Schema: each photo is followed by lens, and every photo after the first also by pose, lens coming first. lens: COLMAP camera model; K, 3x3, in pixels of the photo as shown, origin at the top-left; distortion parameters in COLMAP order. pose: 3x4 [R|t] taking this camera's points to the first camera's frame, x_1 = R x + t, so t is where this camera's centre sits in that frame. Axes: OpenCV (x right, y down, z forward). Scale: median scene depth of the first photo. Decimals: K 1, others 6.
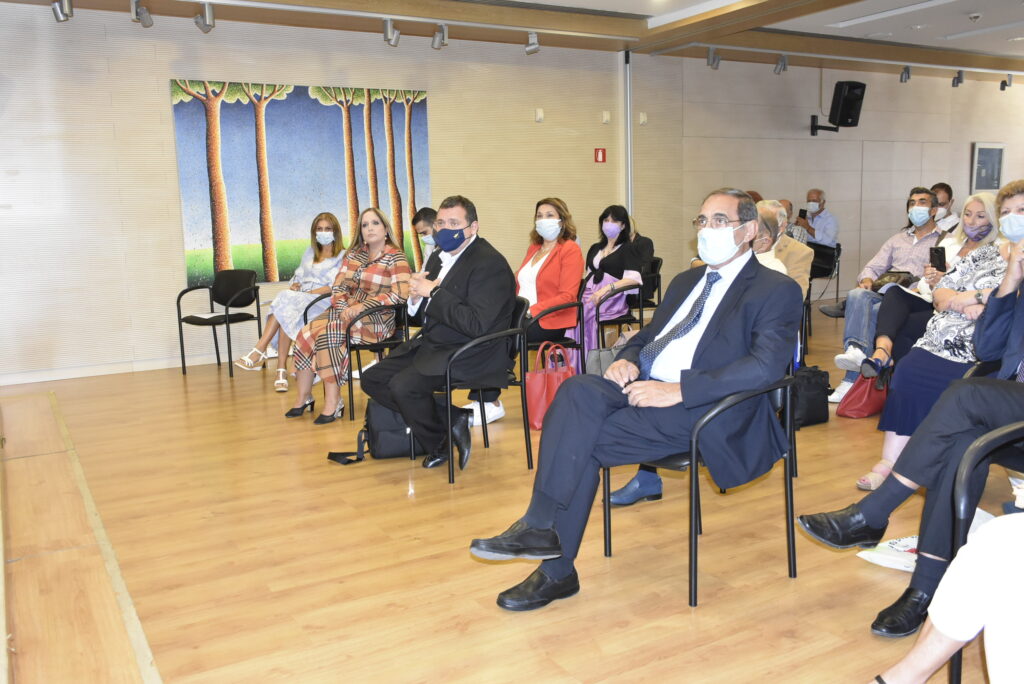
lens RADIAL K [[883.1, 0, 510.7], [0, 883.1, 349.5], [0, 0, 1]] dist [-0.009370, -0.009351]
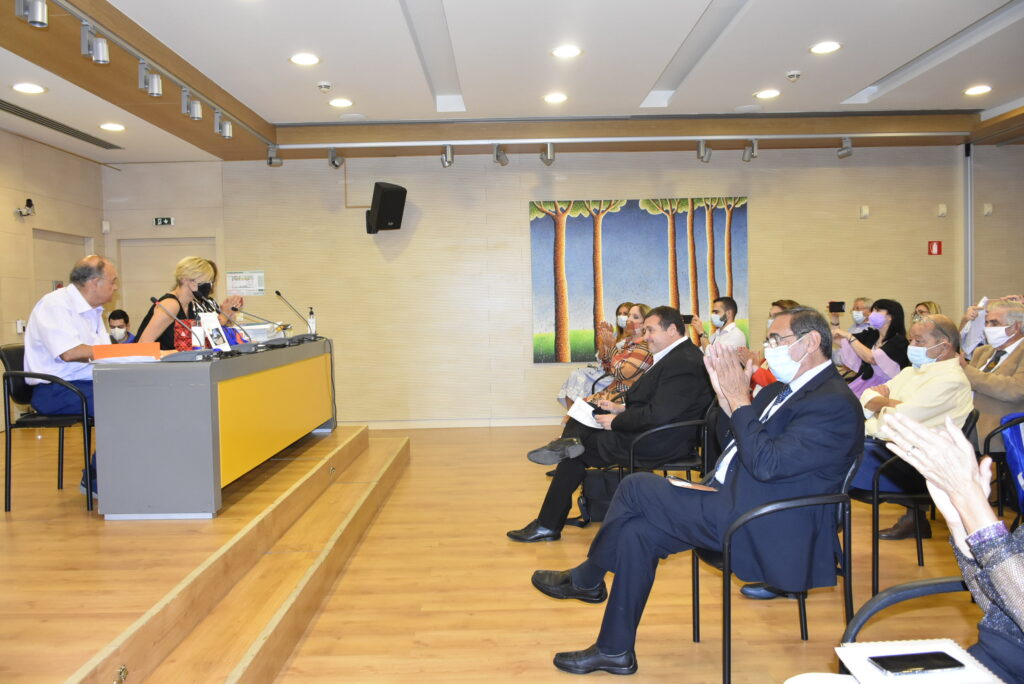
lens RADIAL K [[785.5, 0, 512.0], [0, 785.5, 342.0], [0, 0, 1]] dist [-0.019168, -0.002974]
pose [[0.868677, 0.031692, -0.494364, 0.164203], [-0.076662, 0.994529, -0.070952, -0.018817], [0.489411, 0.099534, 0.866354, 0.012629]]
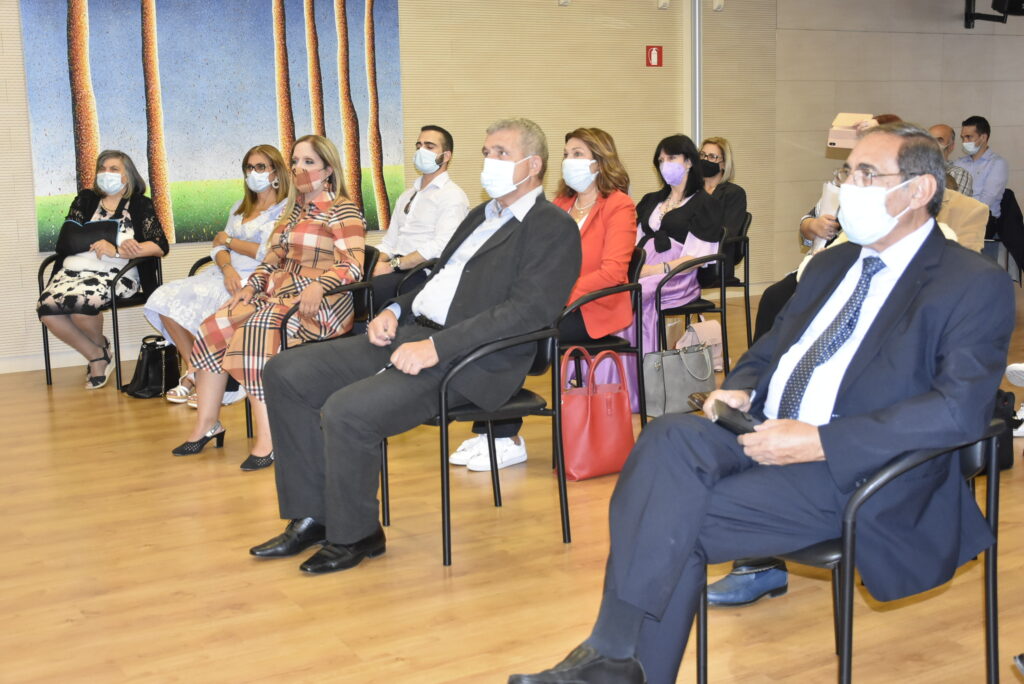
lens RADIAL K [[1289.6, 0, 512.0], [0, 1289.6, 342.0], [0, 0, 1]] dist [-0.018098, 0.008685]
pose [[0.999970, 0.005457, 0.005505, -0.014081], [-0.005496, 0.999960, 0.007039, -0.011680], [-0.005467, -0.007069, 0.999960, 0.026366]]
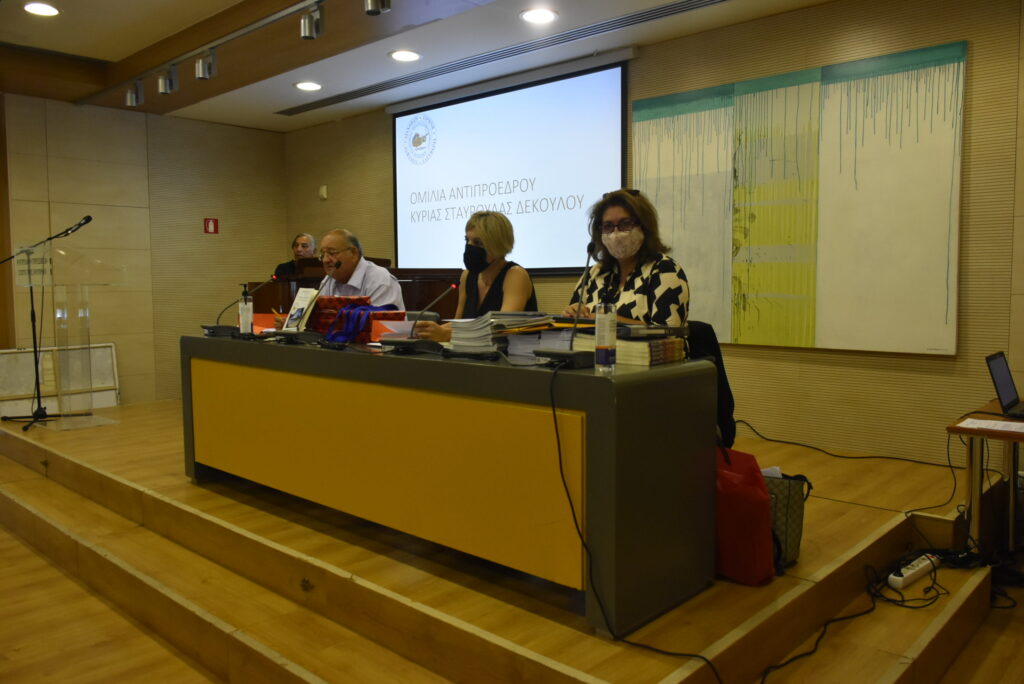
lens RADIAL K [[785.5, 0, 512.0], [0, 785.5, 342.0], [0, 0, 1]] dist [-0.019168, -0.002974]
pose [[-0.955412, 0.053804, -0.290334, -0.313354], [-0.015053, 0.973106, 0.229867, -0.149980], [0.294893, 0.223988, -0.928906, 0.920014]]
